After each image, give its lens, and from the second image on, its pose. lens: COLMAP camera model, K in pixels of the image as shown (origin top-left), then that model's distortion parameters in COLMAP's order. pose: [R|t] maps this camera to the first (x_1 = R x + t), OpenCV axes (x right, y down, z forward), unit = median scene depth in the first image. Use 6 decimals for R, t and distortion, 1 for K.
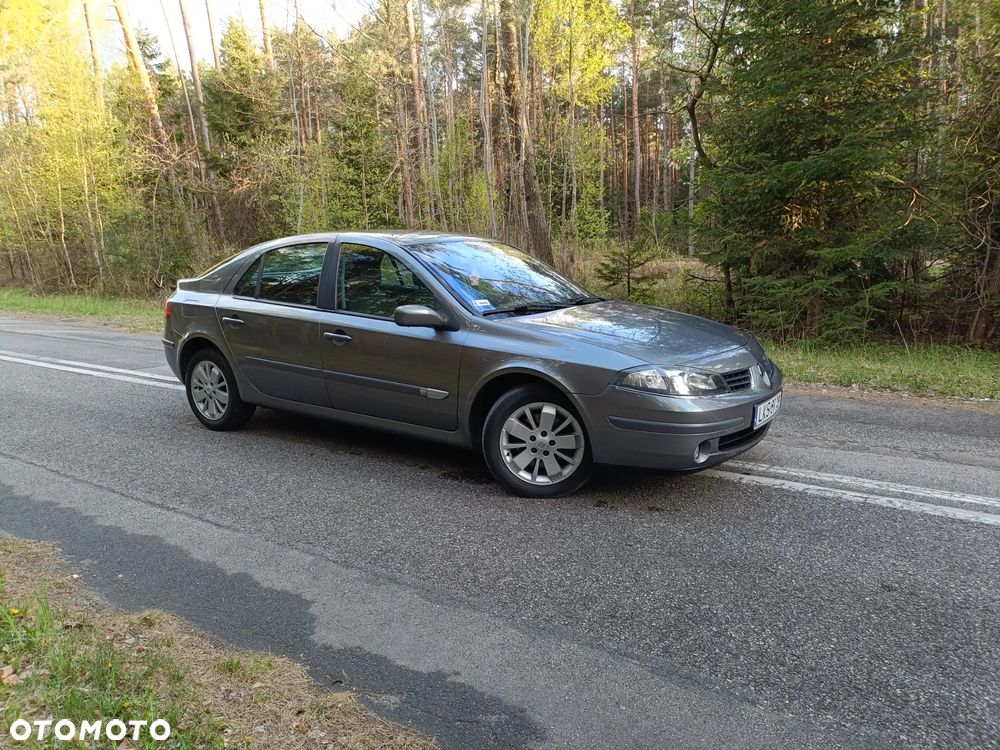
lens RADIAL K [[729.7, 0, 497.8], [0, 729.7, 372.9], [0, 0, 1]] dist [0.024655, -0.009457]
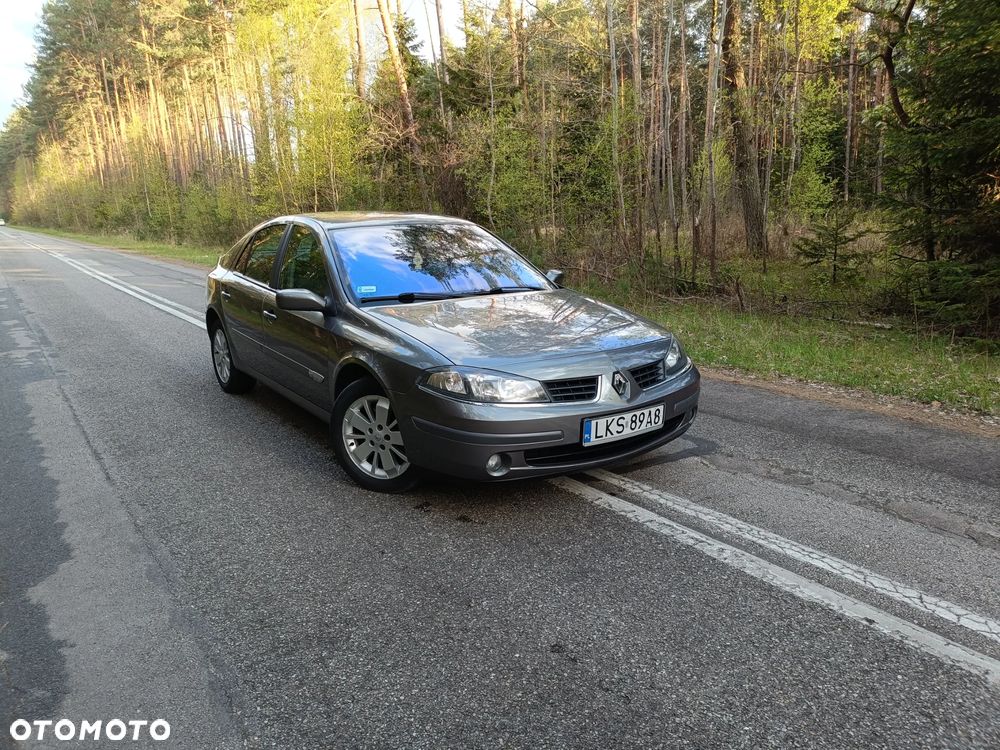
lens RADIAL K [[729.7, 0, 497.8], [0, 729.7, 372.9], [0, 0, 1]] dist [0.024655, -0.009457]
pose [[0.939077, 0.076968, -0.334978, 0.426481], [-0.062688, 0.996611, 0.053252, -0.041147], [0.337942, -0.029009, 0.940720, 0.104841]]
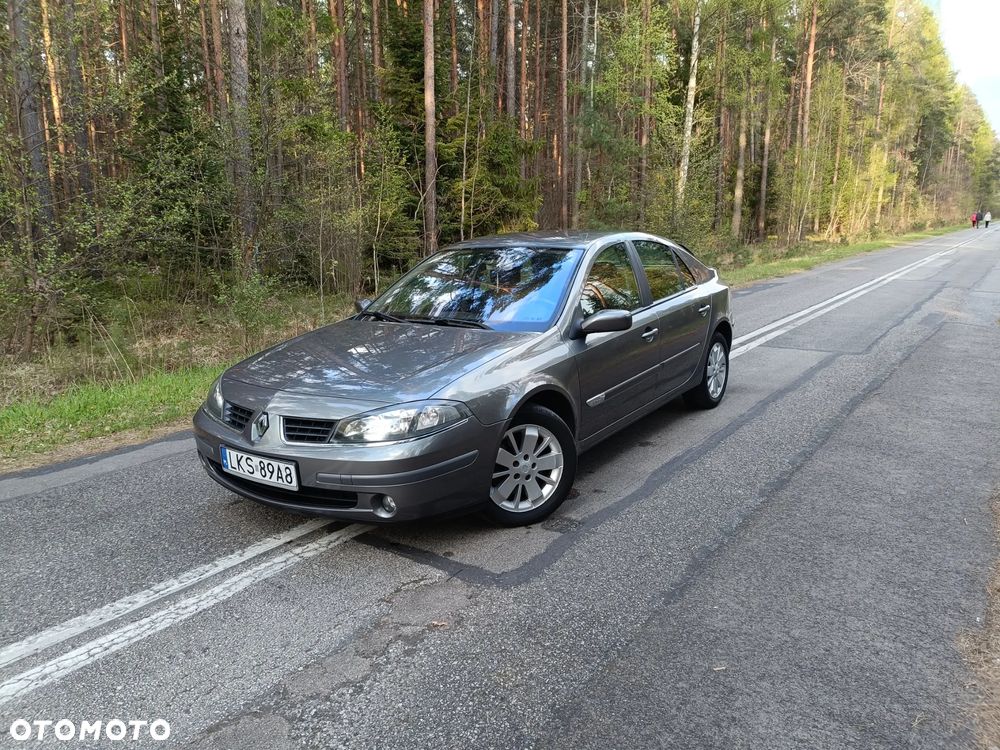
lens RADIAL K [[737.8, 0, 500.5], [0, 737.8, 373.0], [0, 0, 1]] dist [0.025472, -0.012412]
pose [[0.005296, 0.211253, -0.977417, 0.977088], [-0.154710, 0.965835, 0.207912, -0.228998], [0.987946, 0.150115, 0.037798, 1.015881]]
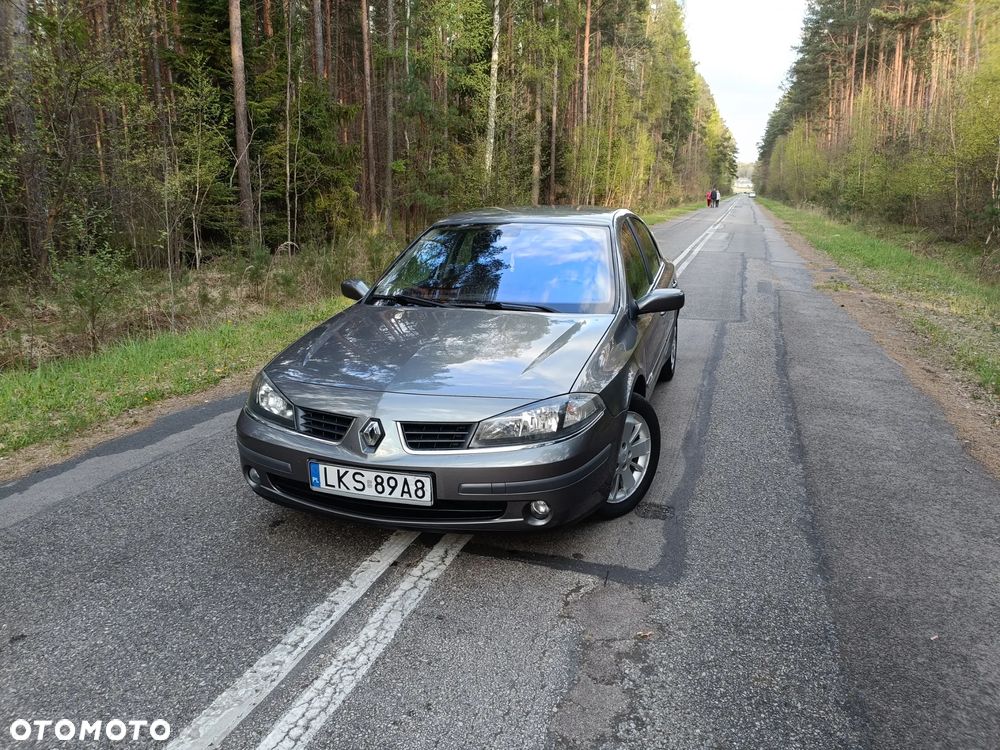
lens RADIAL K [[736.8, 0, 500.1], [0, 736.8, 374.4], [0, 0, 1]] dist [0.021704, -0.006708]
pose [[0.295482, 0.242955, -0.923939, 0.872173], [-0.169231, 0.965139, 0.199668, -0.183549], [0.940240, 0.097361, 0.326296, 0.722701]]
